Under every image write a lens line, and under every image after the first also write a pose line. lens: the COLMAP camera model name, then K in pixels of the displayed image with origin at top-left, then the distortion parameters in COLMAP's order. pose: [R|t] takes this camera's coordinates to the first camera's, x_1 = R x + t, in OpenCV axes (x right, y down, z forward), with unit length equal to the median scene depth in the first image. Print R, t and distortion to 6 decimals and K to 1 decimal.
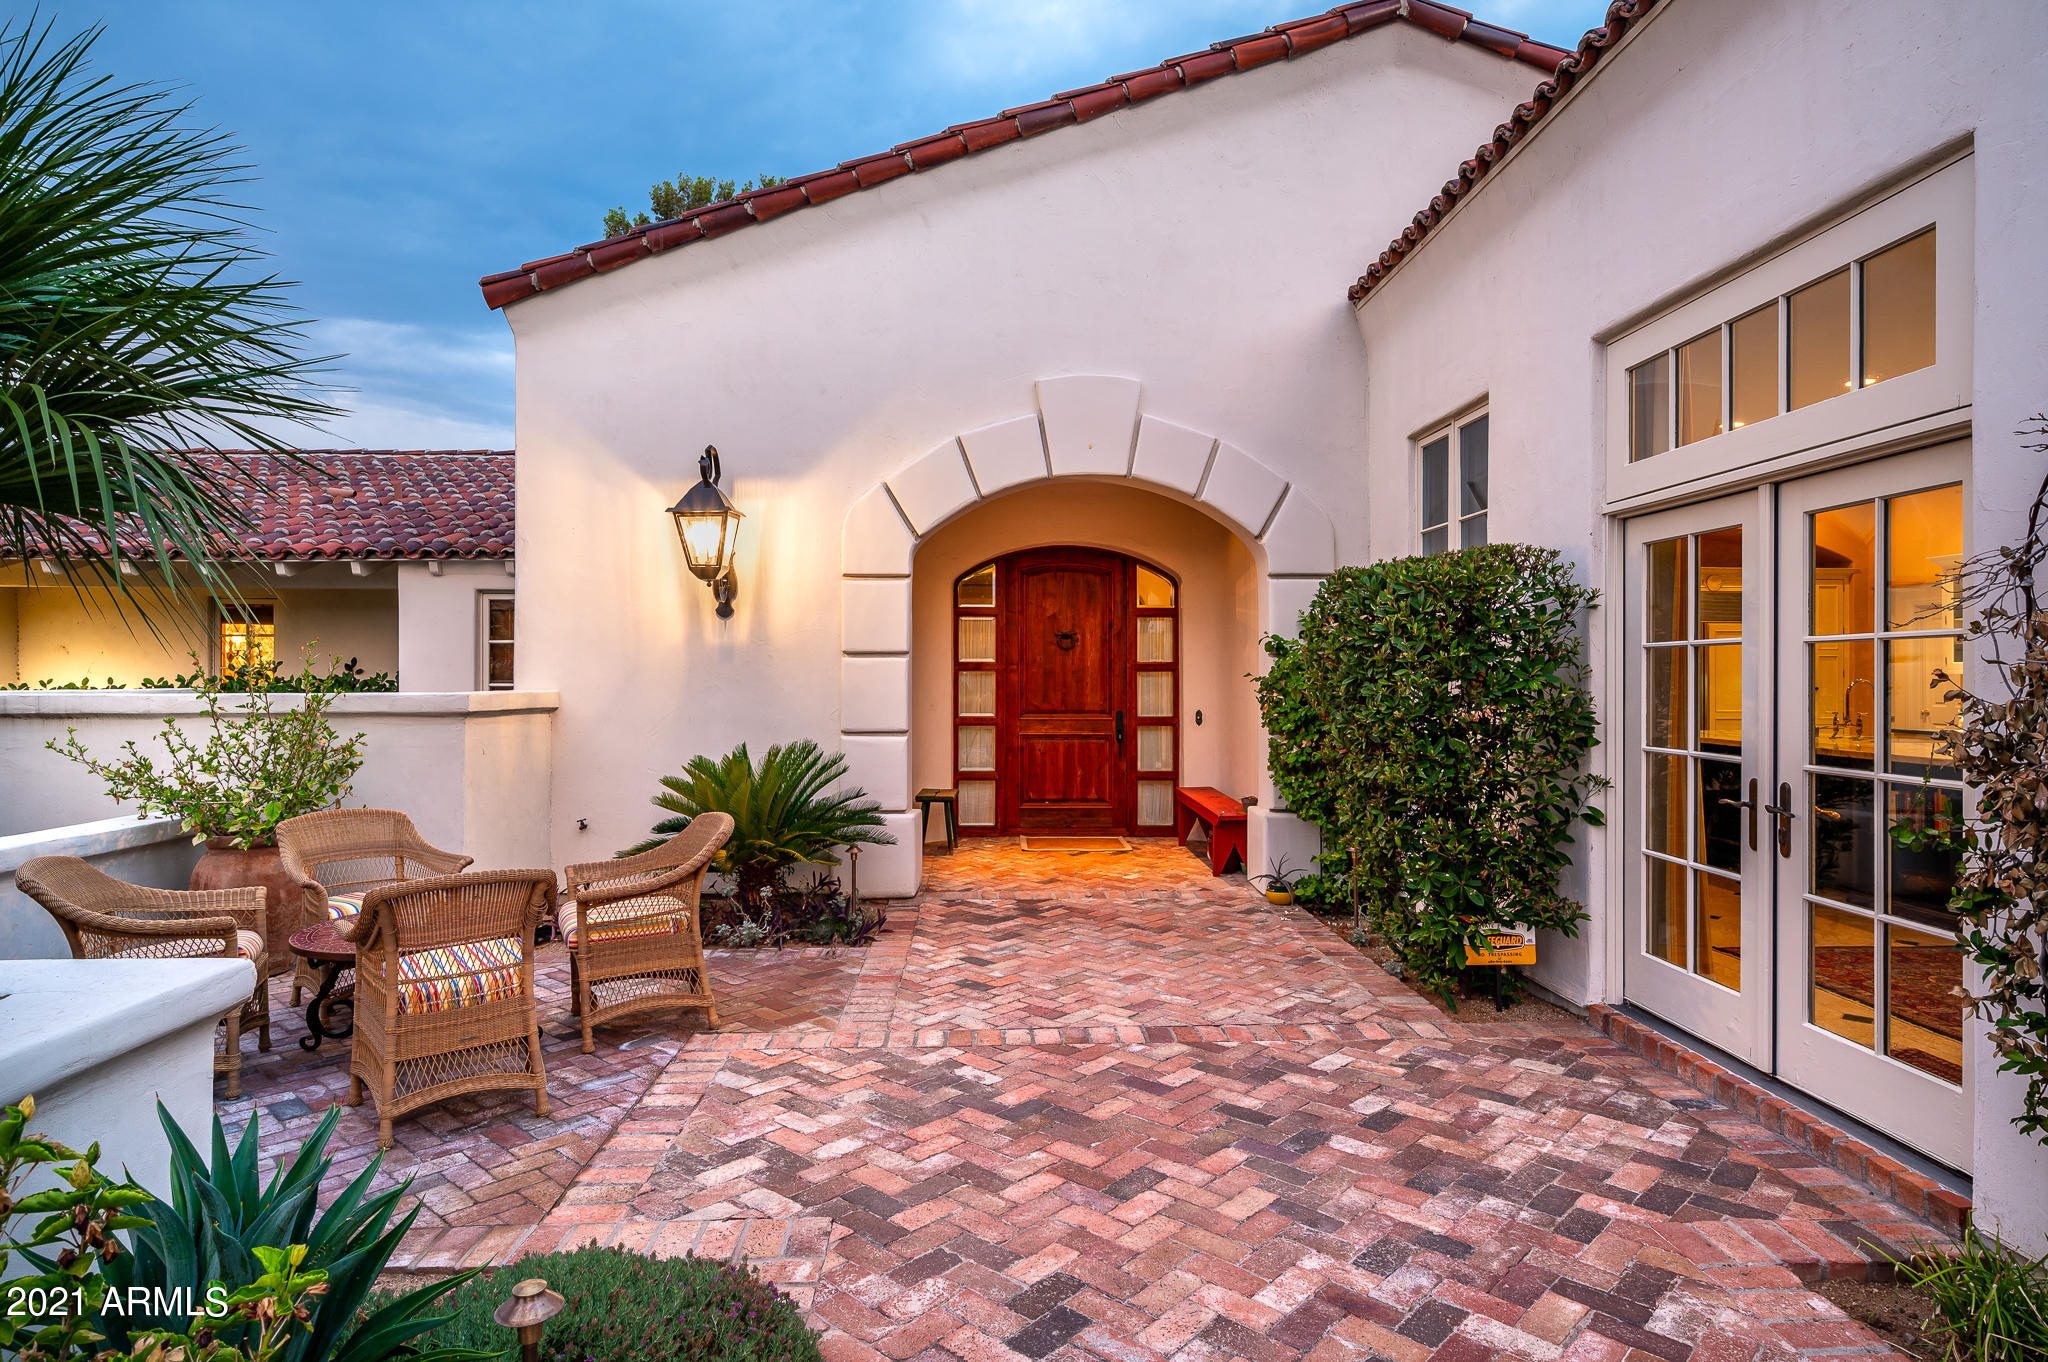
lens RADIAL K [[1066.8, 0, 1025.6], [0, 1066.8, 667.4], [0, 0, 1]] dist [0.005384, 0.001474]
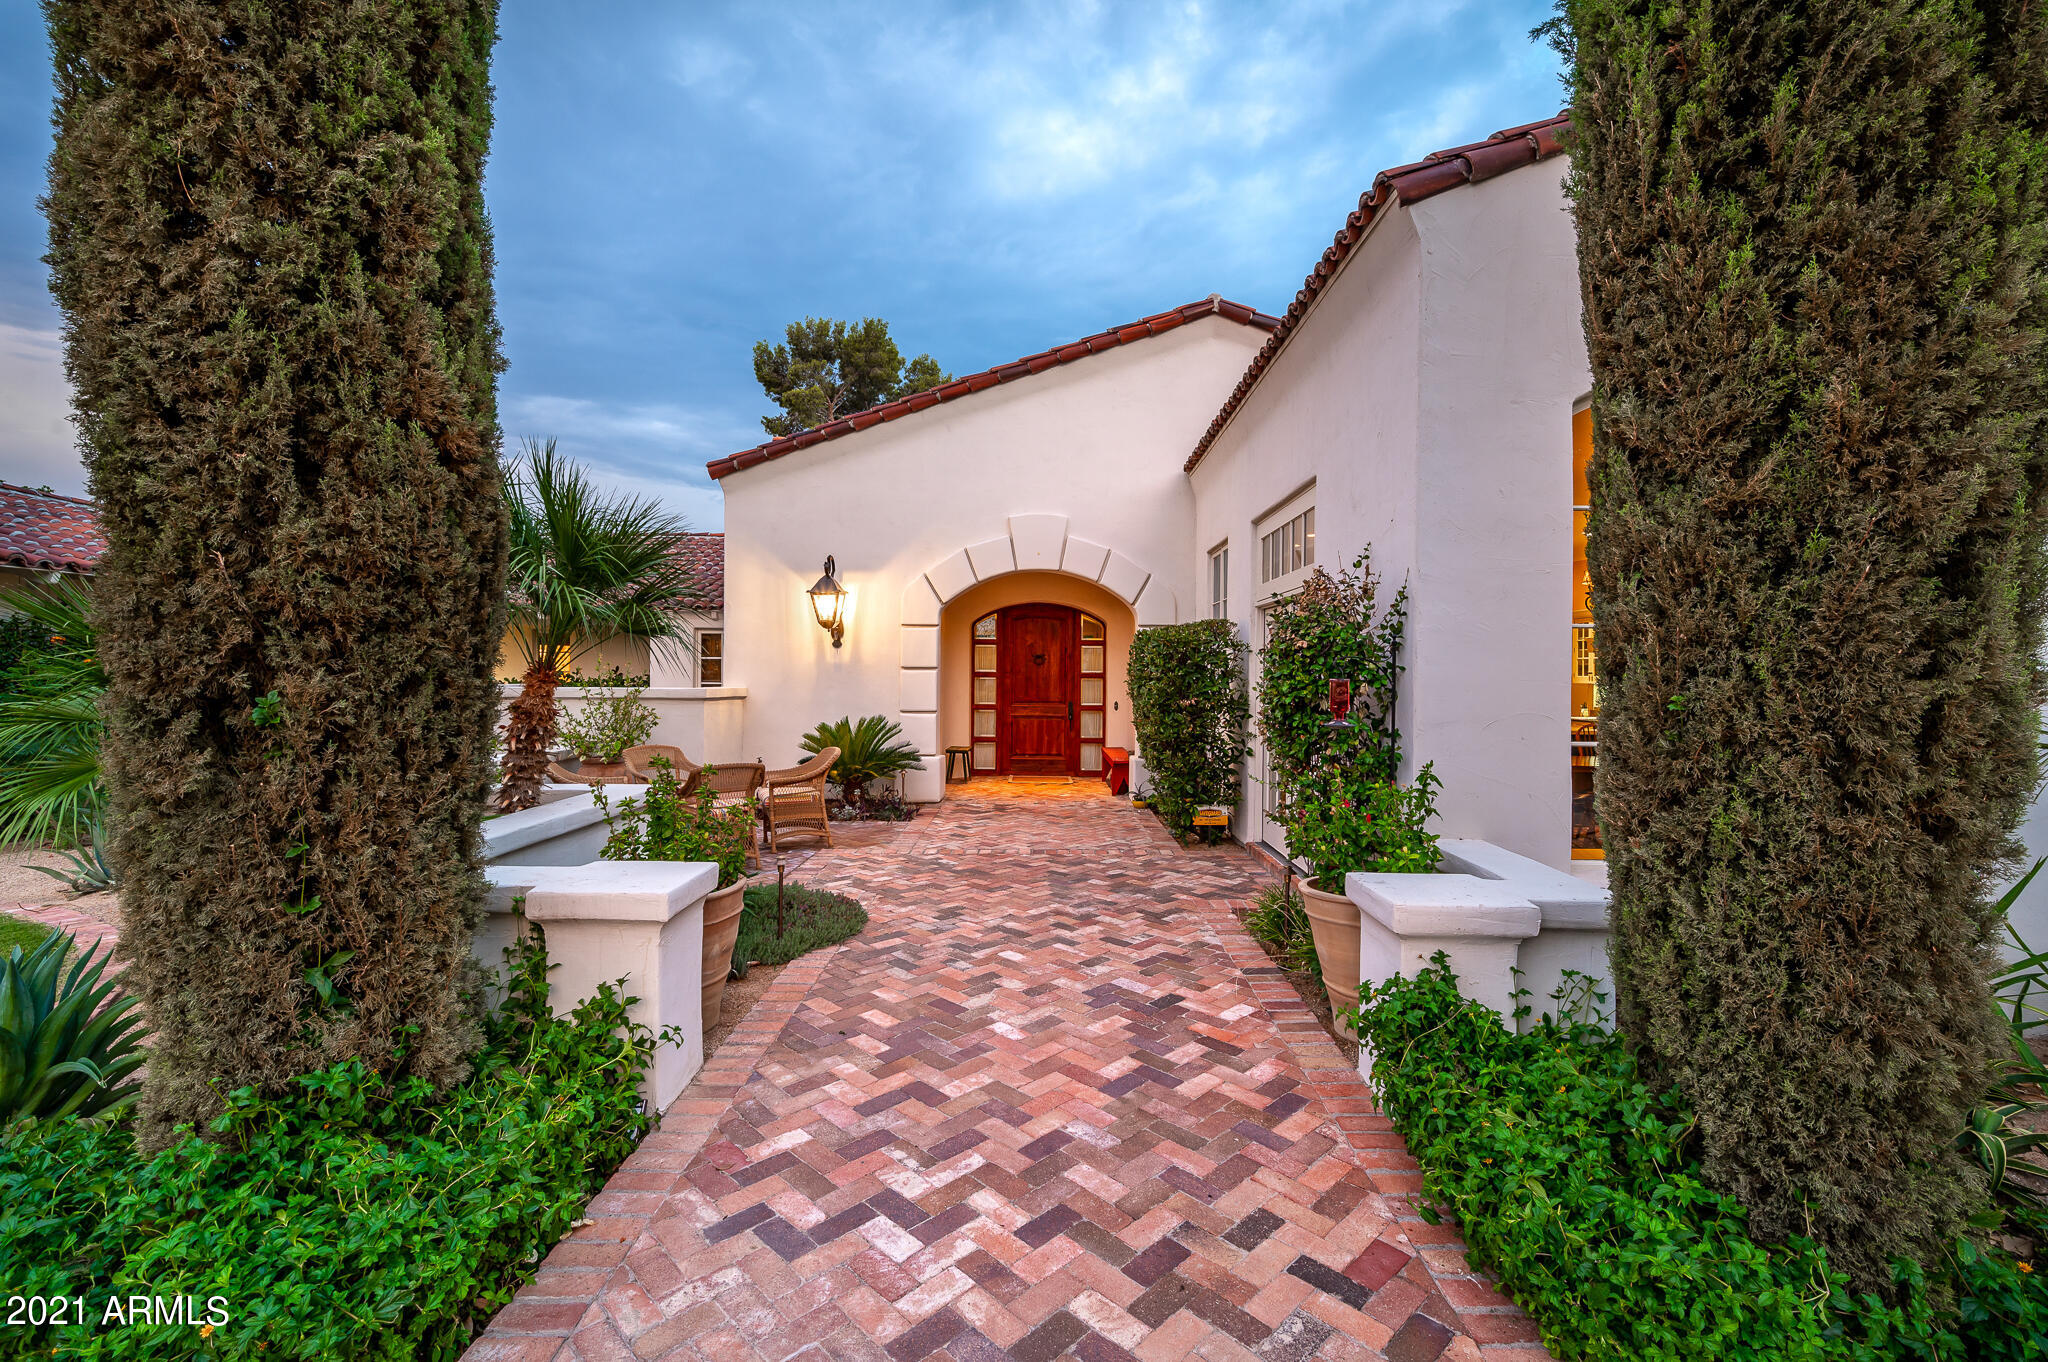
lens RADIAL K [[848.5, 0, 1035.6], [0, 848.5, 679.1], [0, 0, 1]] dist [0.000281, 0.000107]
pose [[0.998977, 0.007897, -0.044522, 0.122024], [-0.007416, 0.999912, 0.010977, -0.011539], [0.044604, -0.010635, 0.998948, -0.432807]]
